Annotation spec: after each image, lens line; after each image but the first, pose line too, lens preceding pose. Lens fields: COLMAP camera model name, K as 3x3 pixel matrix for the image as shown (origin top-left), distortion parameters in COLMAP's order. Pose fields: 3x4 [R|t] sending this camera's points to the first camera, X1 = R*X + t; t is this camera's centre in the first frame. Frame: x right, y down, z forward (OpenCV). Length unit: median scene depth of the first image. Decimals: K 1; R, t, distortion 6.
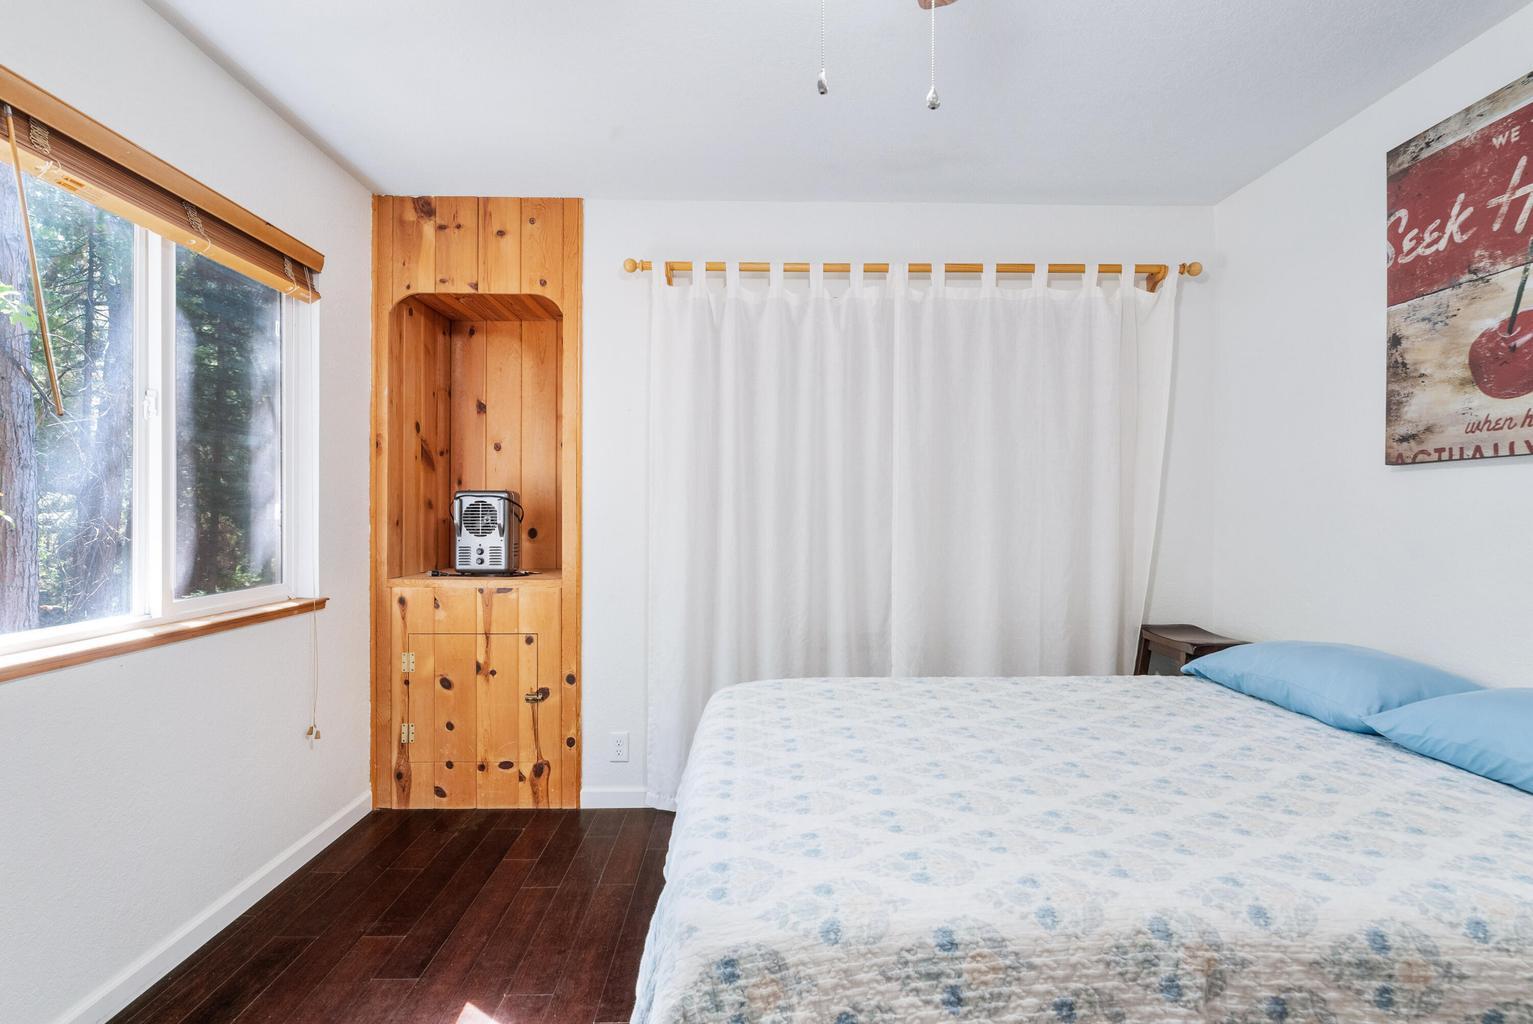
lens RADIAL K [[765.2, 0, 766.5], [0, 765.2, 512.0], [0, 0, 1]] dist [-0.003263, 0.002203]
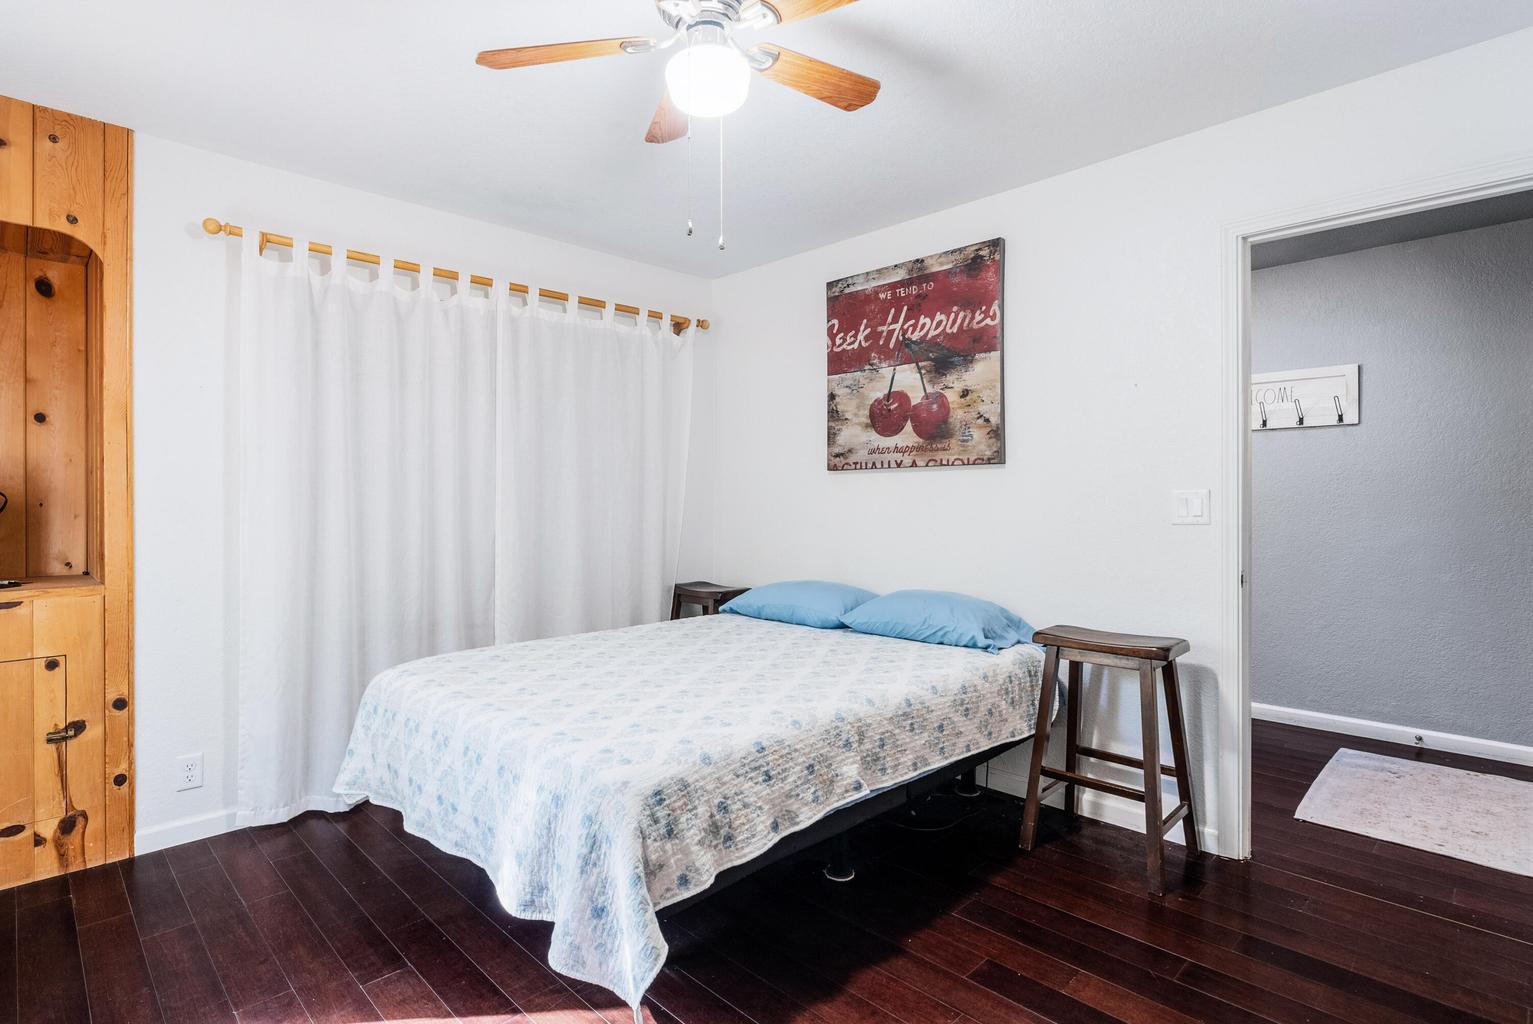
lens RADIAL K [[772.2, 0, 768.8], [0, 772.2, 499.9], [0, 0, 1]] dist [-0.002453, 0.000556]
pose [[0.724601, -0.005353, 0.689148, -0.446541], [0.006128, 0.999980, 0.001324, -0.000569], [-0.689142, 0.003263, 0.724619, -0.131696]]
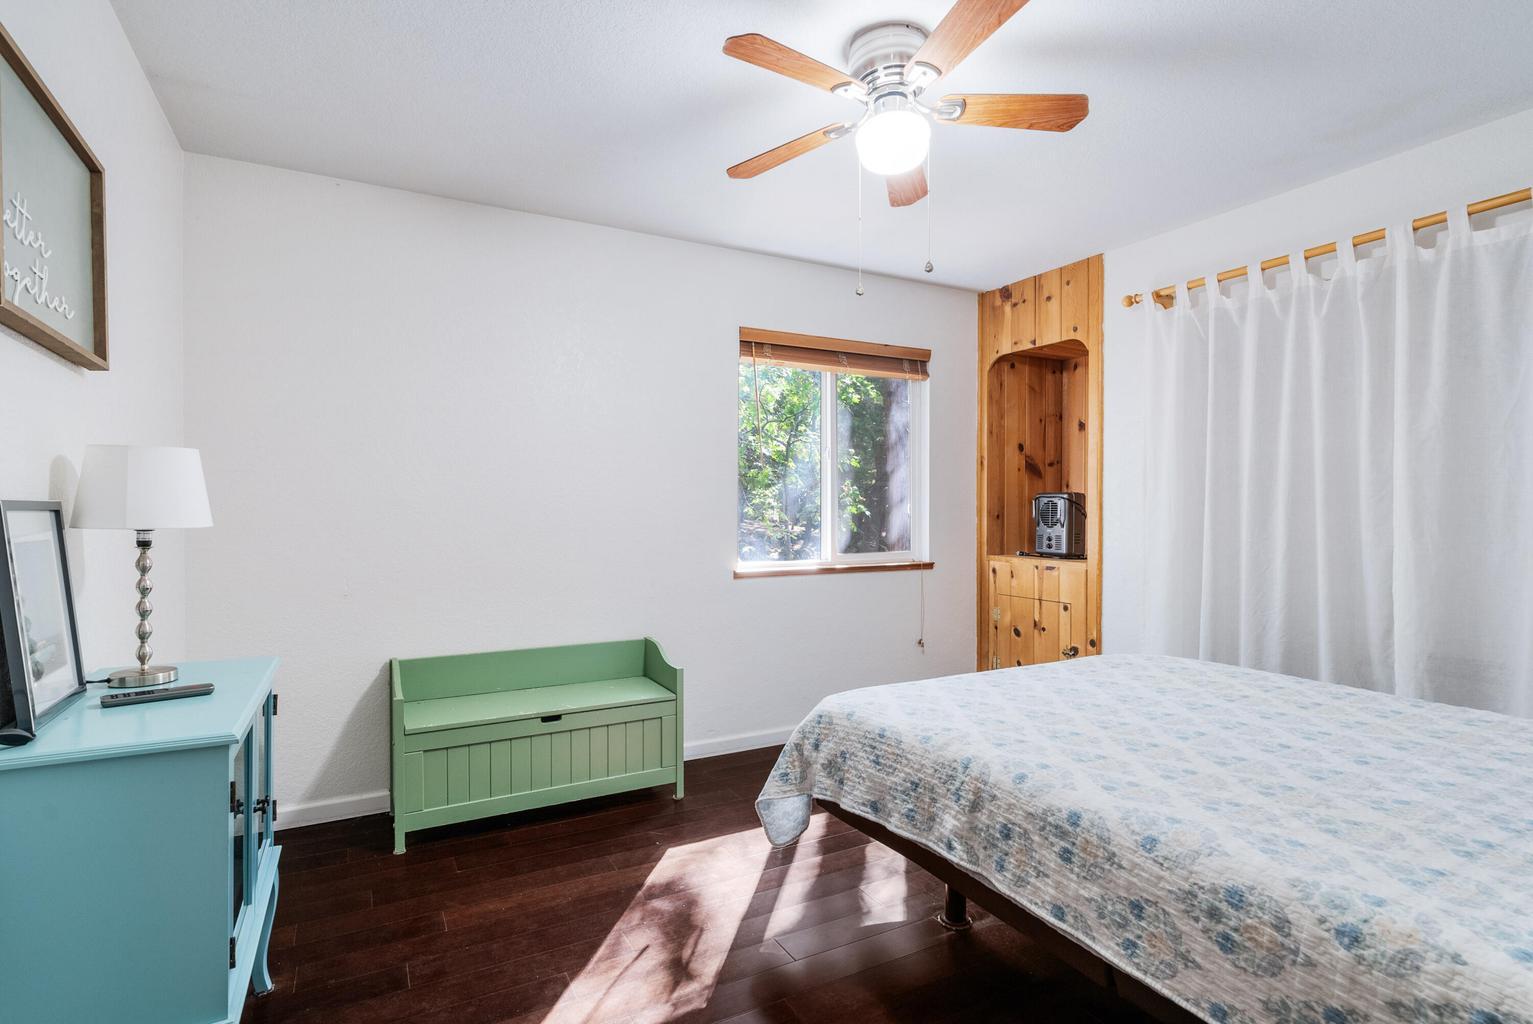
lens RADIAL K [[765.2, 0, 766.5], [0, 765.2, 512.0], [0, 0, 1]] dist [-0.003263, 0.002203]
pose [[0.458614, 0.003404, -0.888629, 0.841766], [-0.001693, 0.999994, 0.002957, 0.003108], [0.888634, 0.000148, 0.458617, -0.058584]]
